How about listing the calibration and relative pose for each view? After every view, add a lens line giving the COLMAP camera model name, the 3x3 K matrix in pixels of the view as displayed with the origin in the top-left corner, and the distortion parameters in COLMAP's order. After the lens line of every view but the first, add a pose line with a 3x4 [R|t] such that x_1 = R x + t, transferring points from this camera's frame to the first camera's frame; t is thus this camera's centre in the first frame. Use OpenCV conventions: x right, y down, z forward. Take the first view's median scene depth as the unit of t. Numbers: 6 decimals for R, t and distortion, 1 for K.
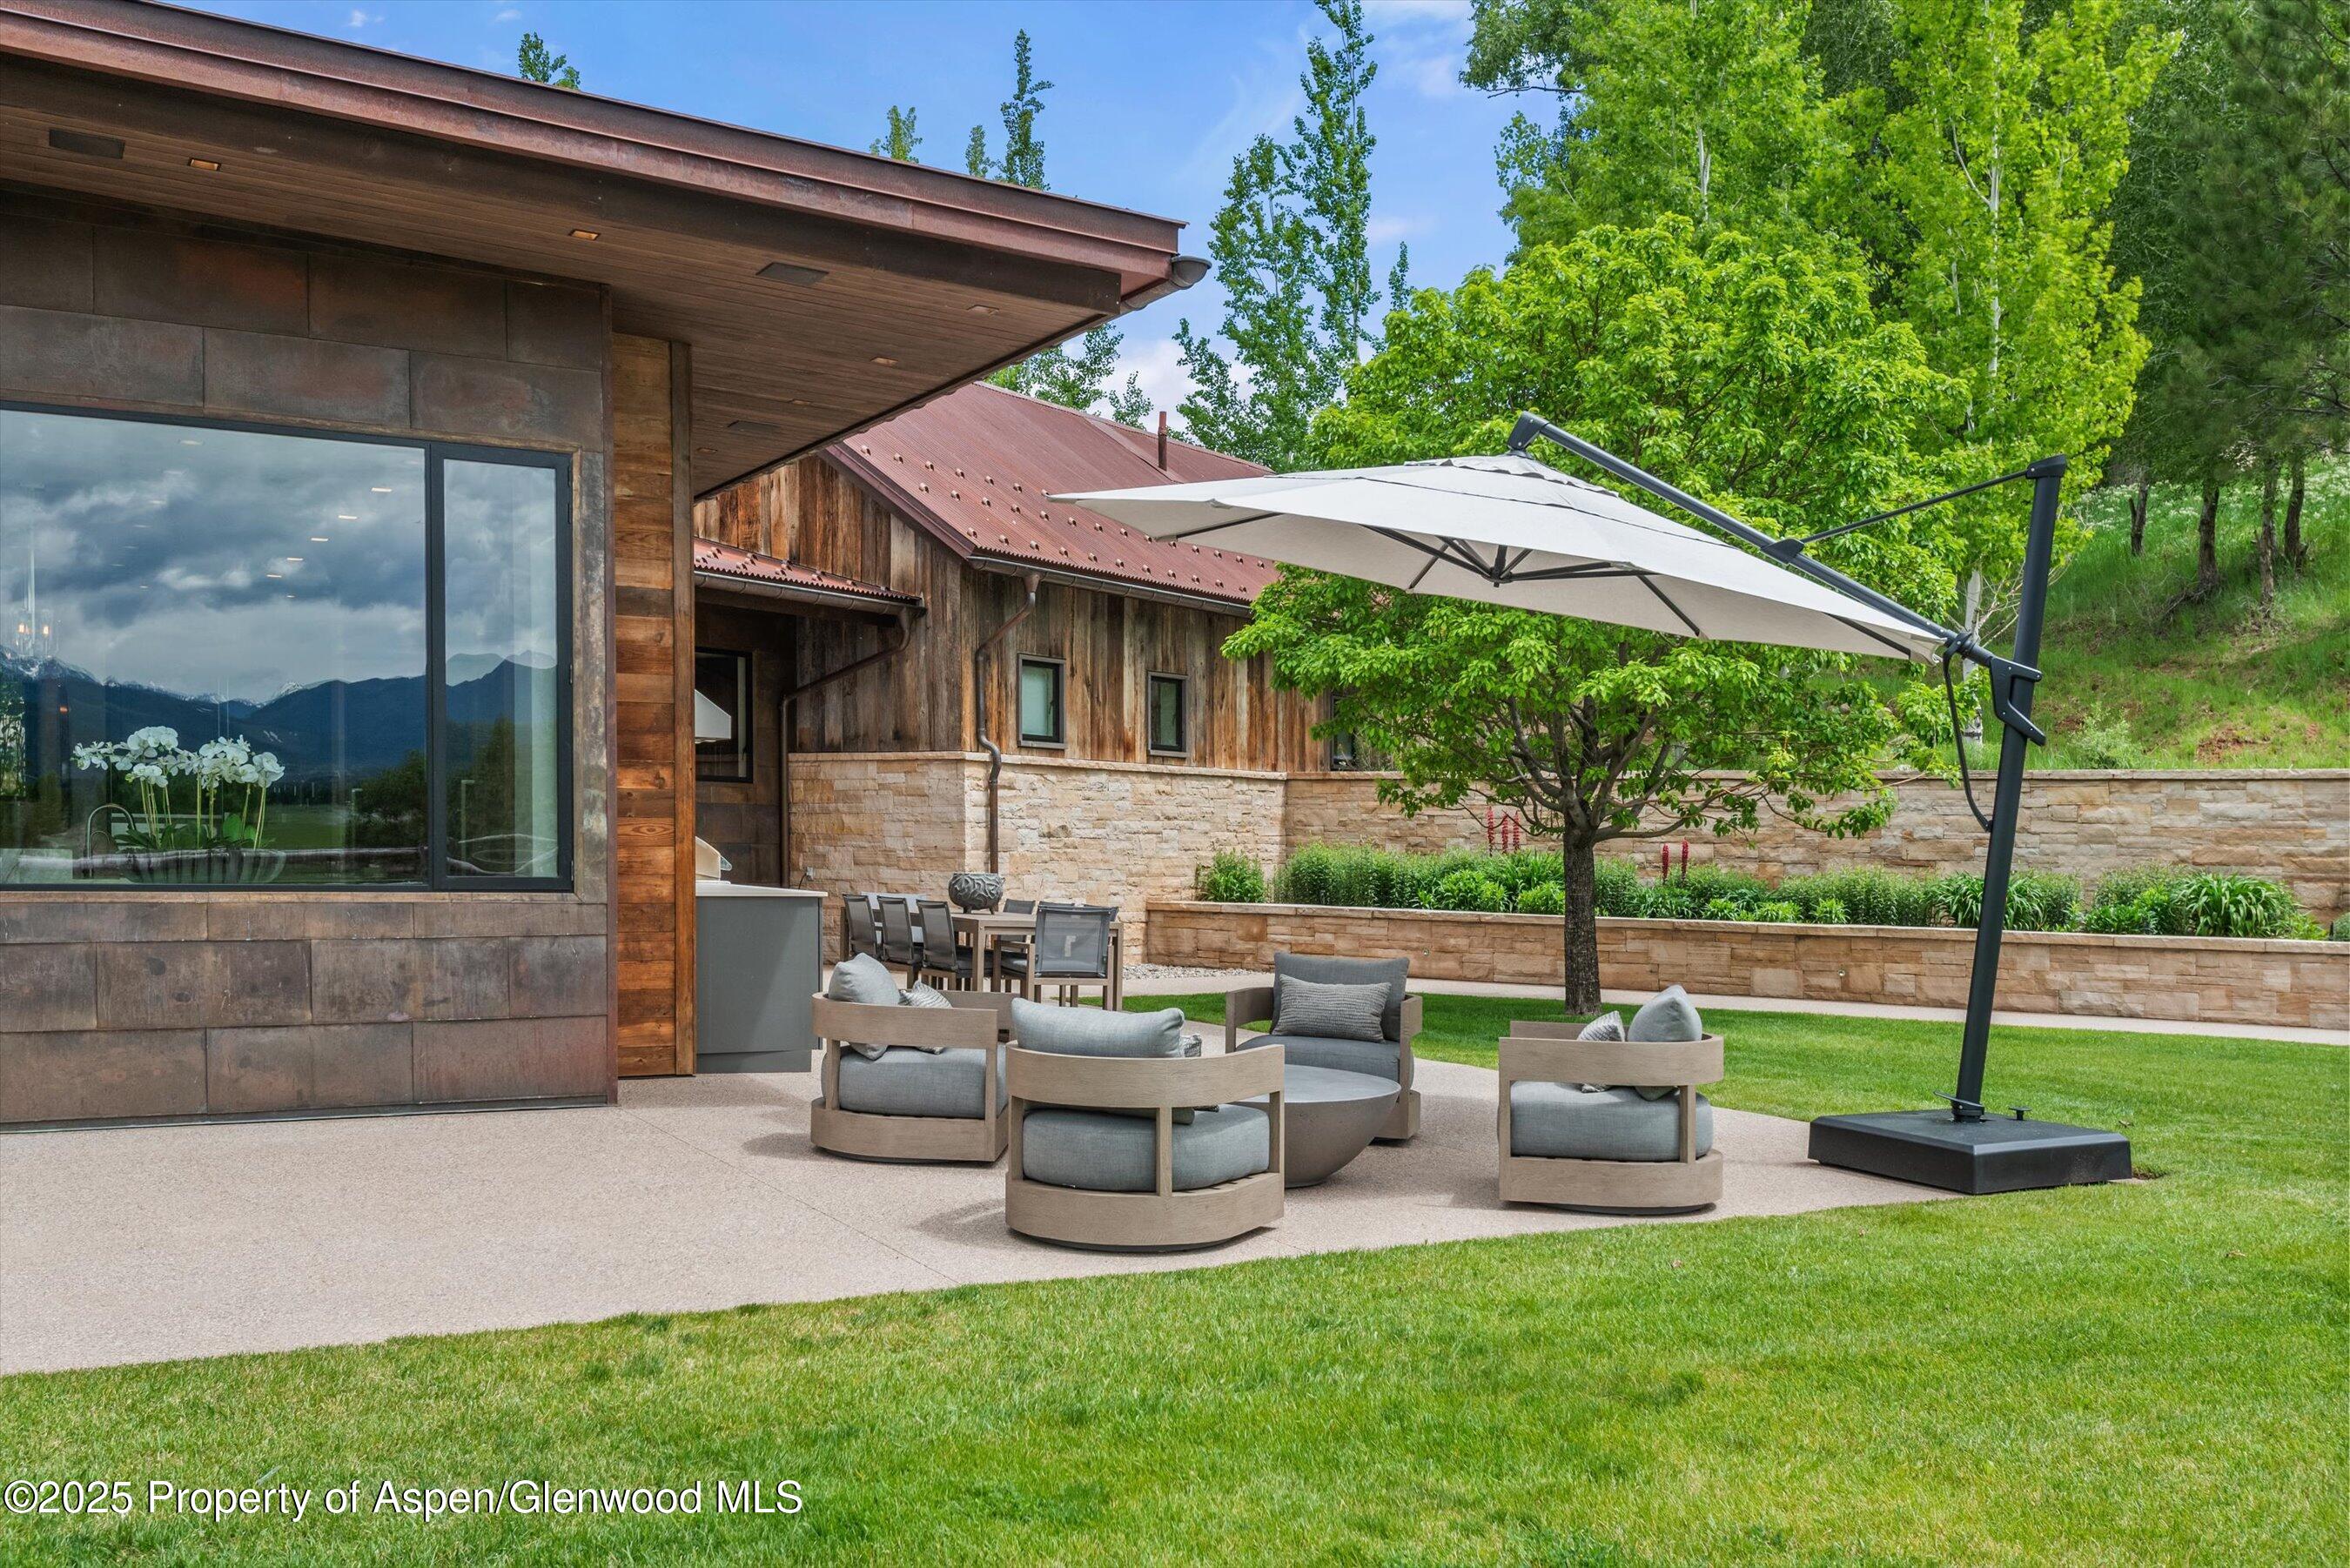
lens RADIAL K [[2186.3, 0, 1175.0], [0, 2186.3, 784.0], [0, 0, 1]] dist [0.072977, -0.001027]
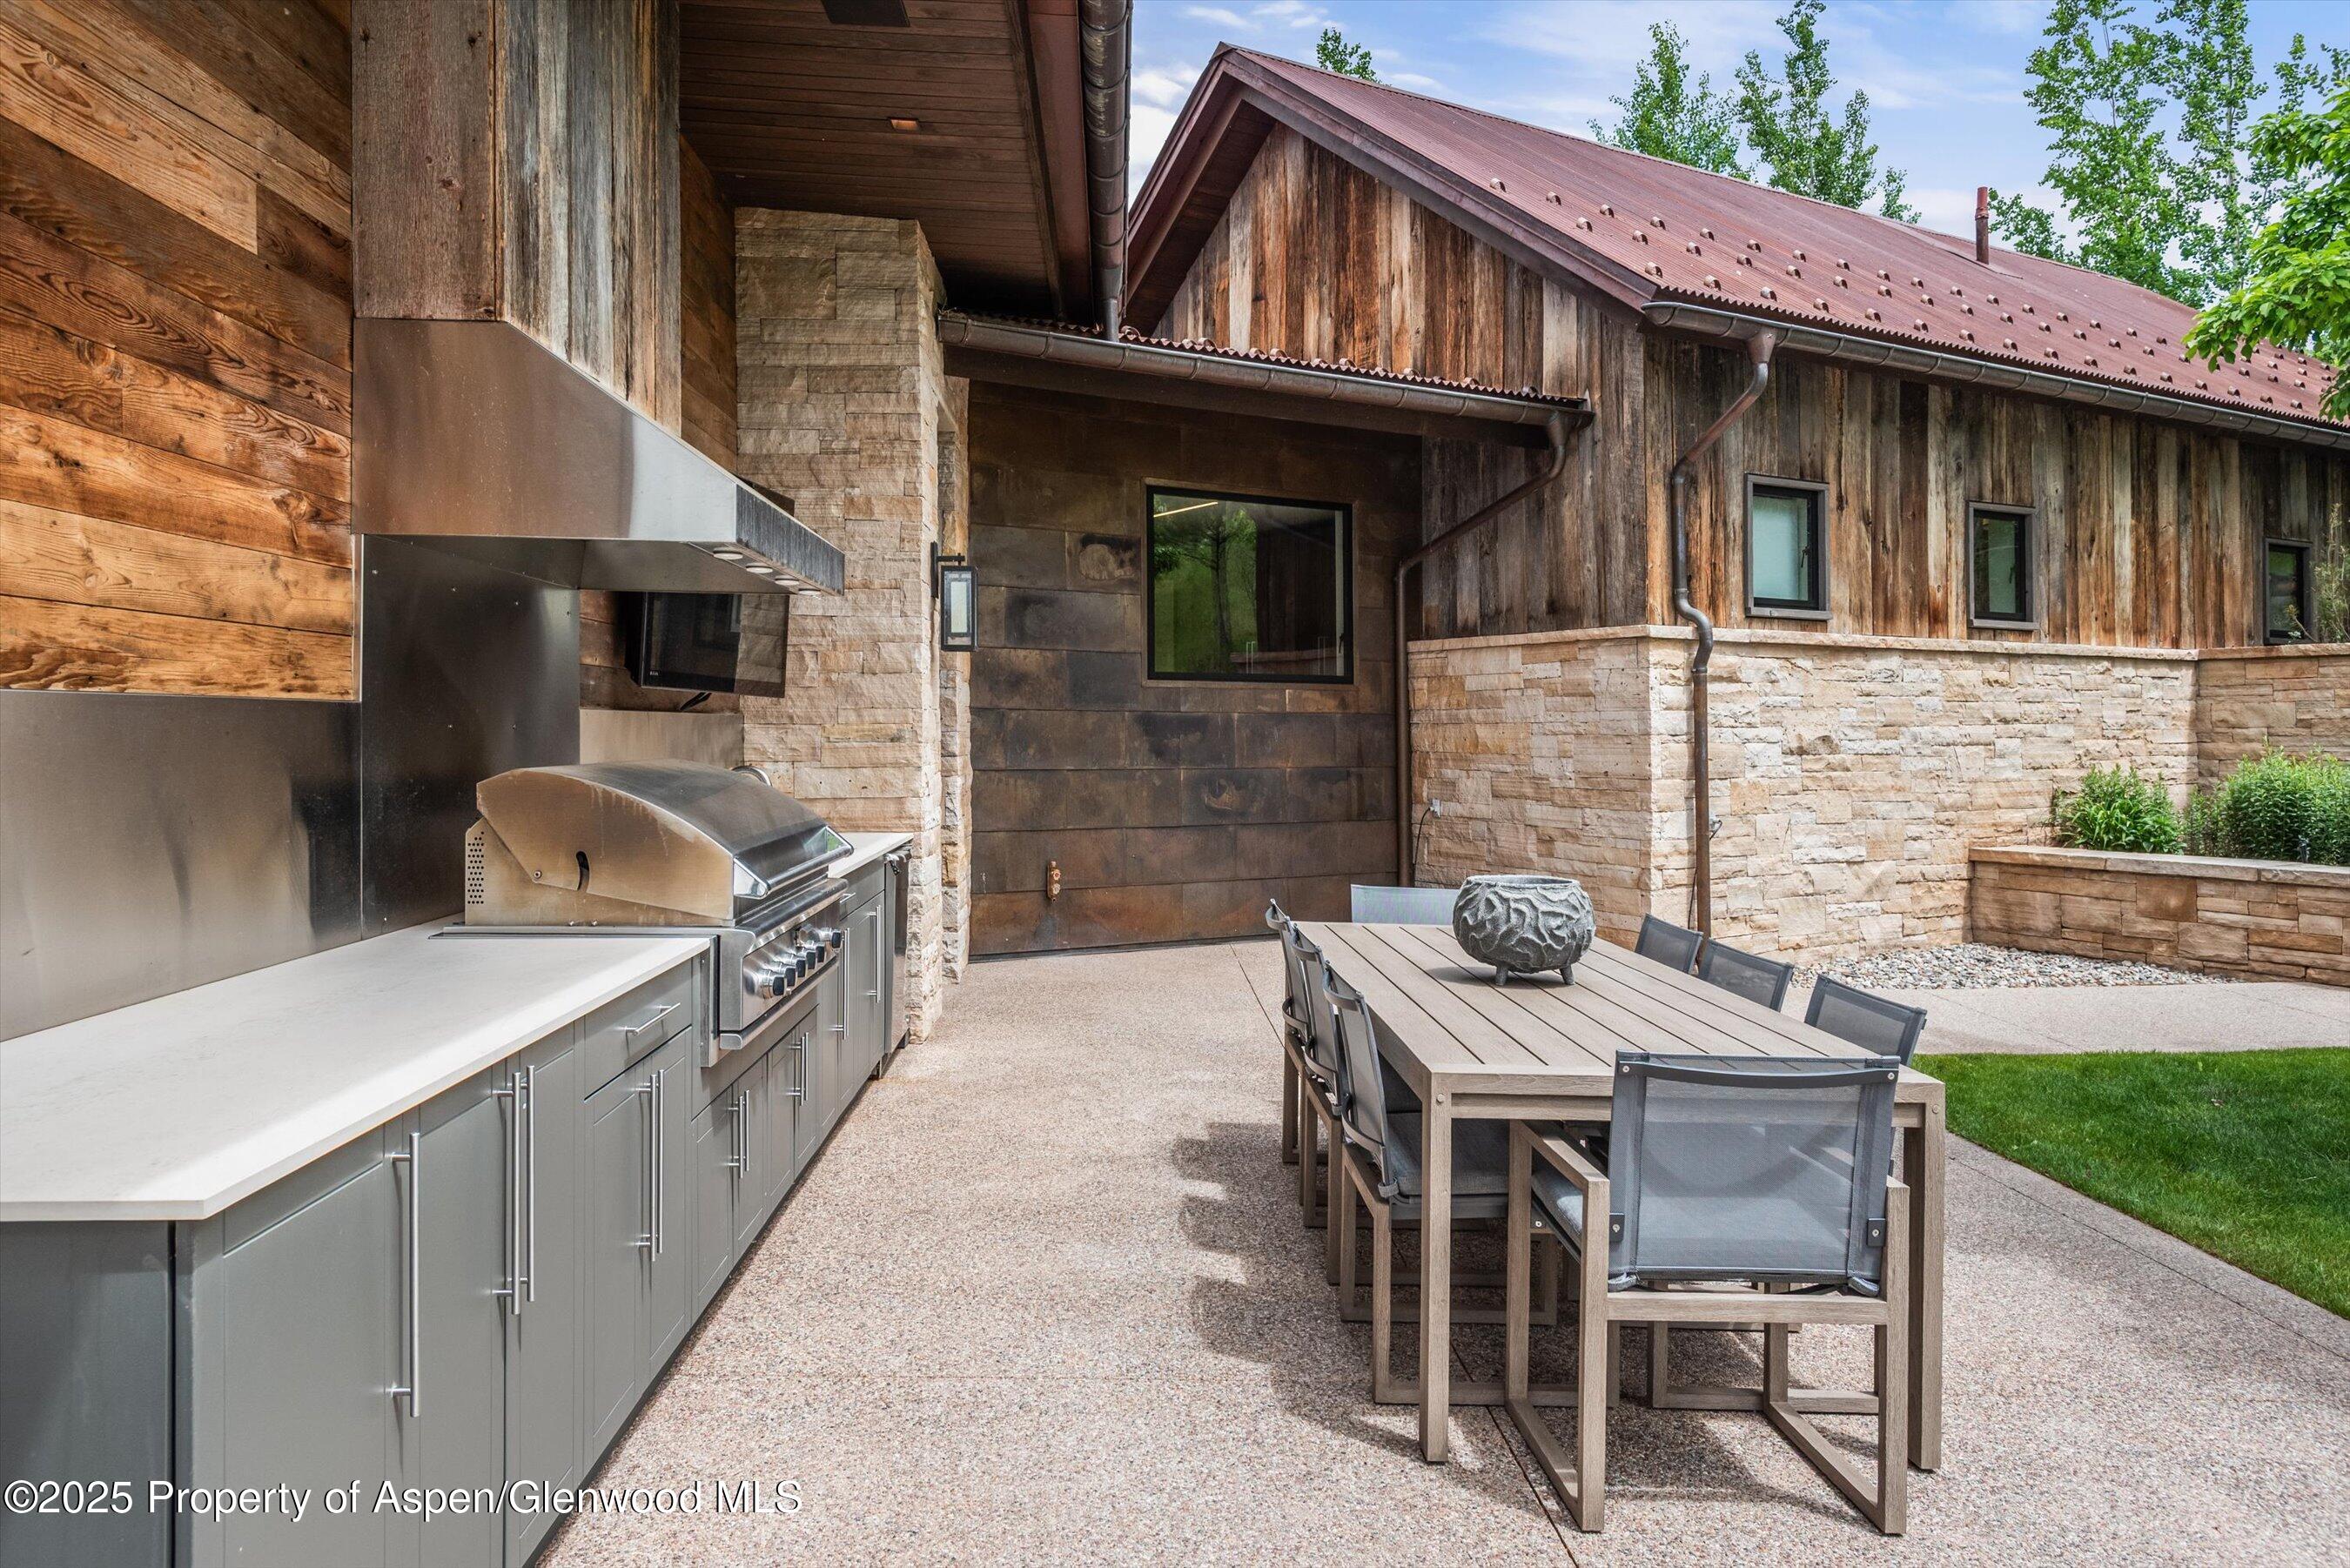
lens RADIAL K [[1409.7, 0, 1197.6], [0, 1409.7, 749.9], [0, 0, 1]] dist [0.005409, -0.003592]
pose [[0.878493, -0.005389, -0.477725, -0.014344], [0.023857, 0.999184, 0.032600, 0.004799], [0.477159, -0.040036, 0.877905, 0.532438]]
